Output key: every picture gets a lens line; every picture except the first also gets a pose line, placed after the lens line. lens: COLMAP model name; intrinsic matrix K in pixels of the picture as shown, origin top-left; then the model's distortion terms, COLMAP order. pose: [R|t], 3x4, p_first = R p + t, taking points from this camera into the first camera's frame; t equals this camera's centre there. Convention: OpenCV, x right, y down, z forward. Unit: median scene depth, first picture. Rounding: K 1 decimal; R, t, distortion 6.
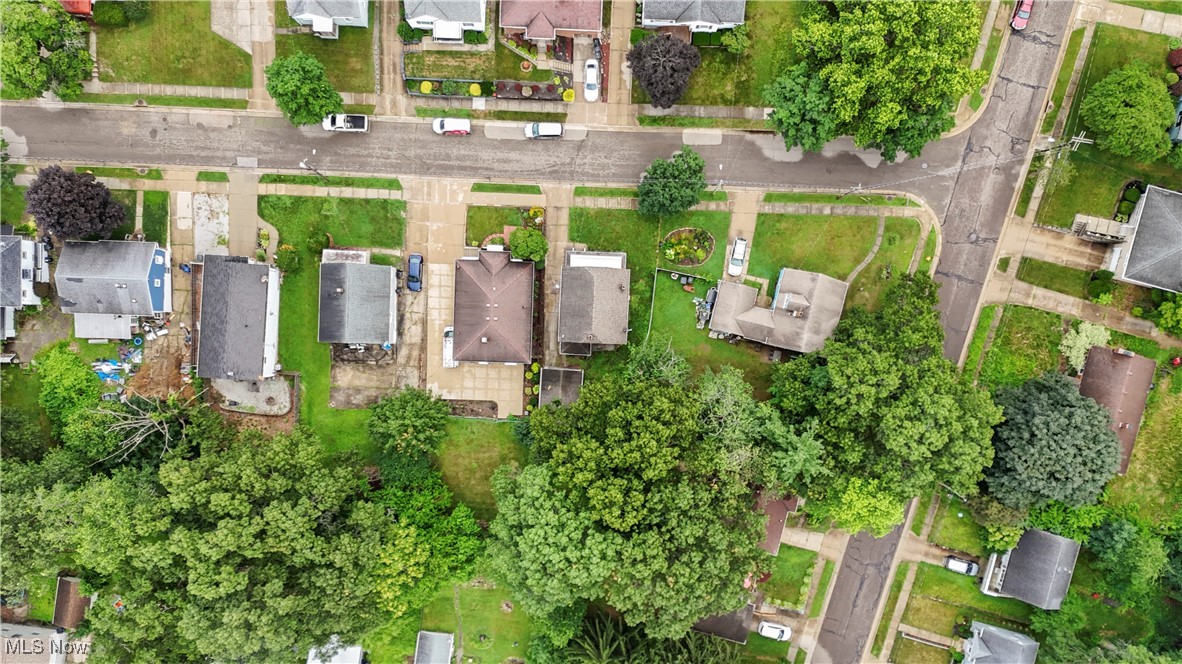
lens RADIAL K [[860.2, 0, 591.0], [0, 860.2, 332.0], [0, 0, 1]] dist [0.100148, -0.092873]
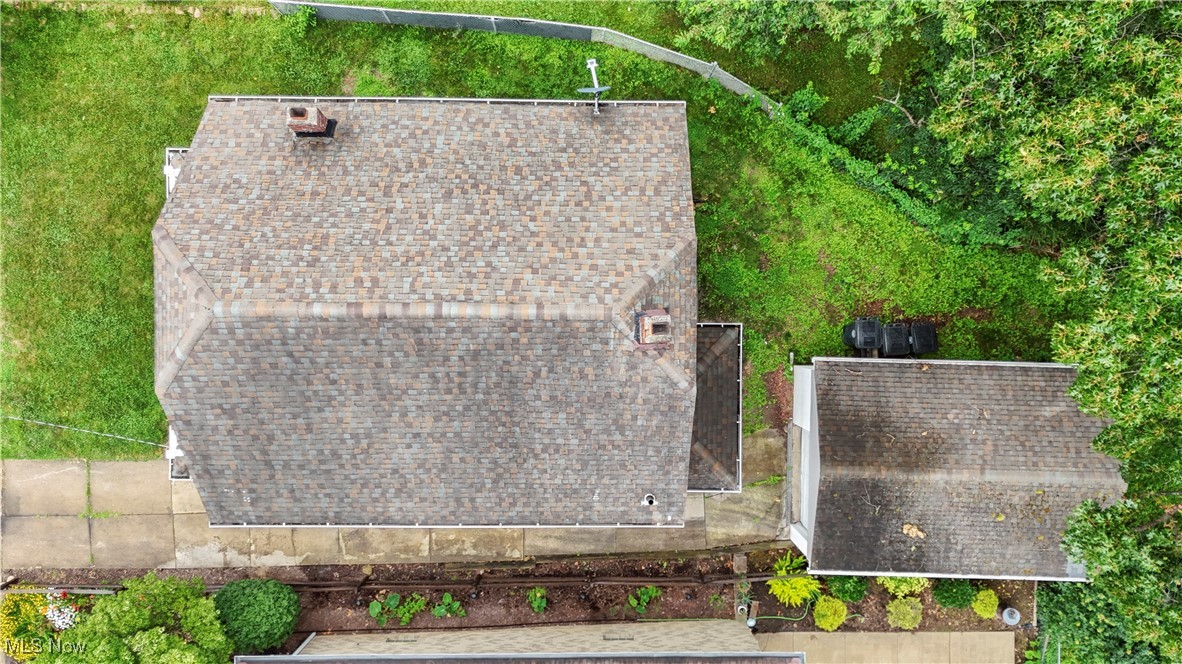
lens RADIAL K [[860.2, 0, 591.0], [0, 860.2, 332.0], [0, 0, 1]] dist [0.100148, -0.092873]
pose [[-0.040530, -0.999168, -0.004604, -0.000223], [0.998914, -0.040413, -0.023167, -0.000371], [0.022962, -0.005538, 0.999721, 0.796199]]
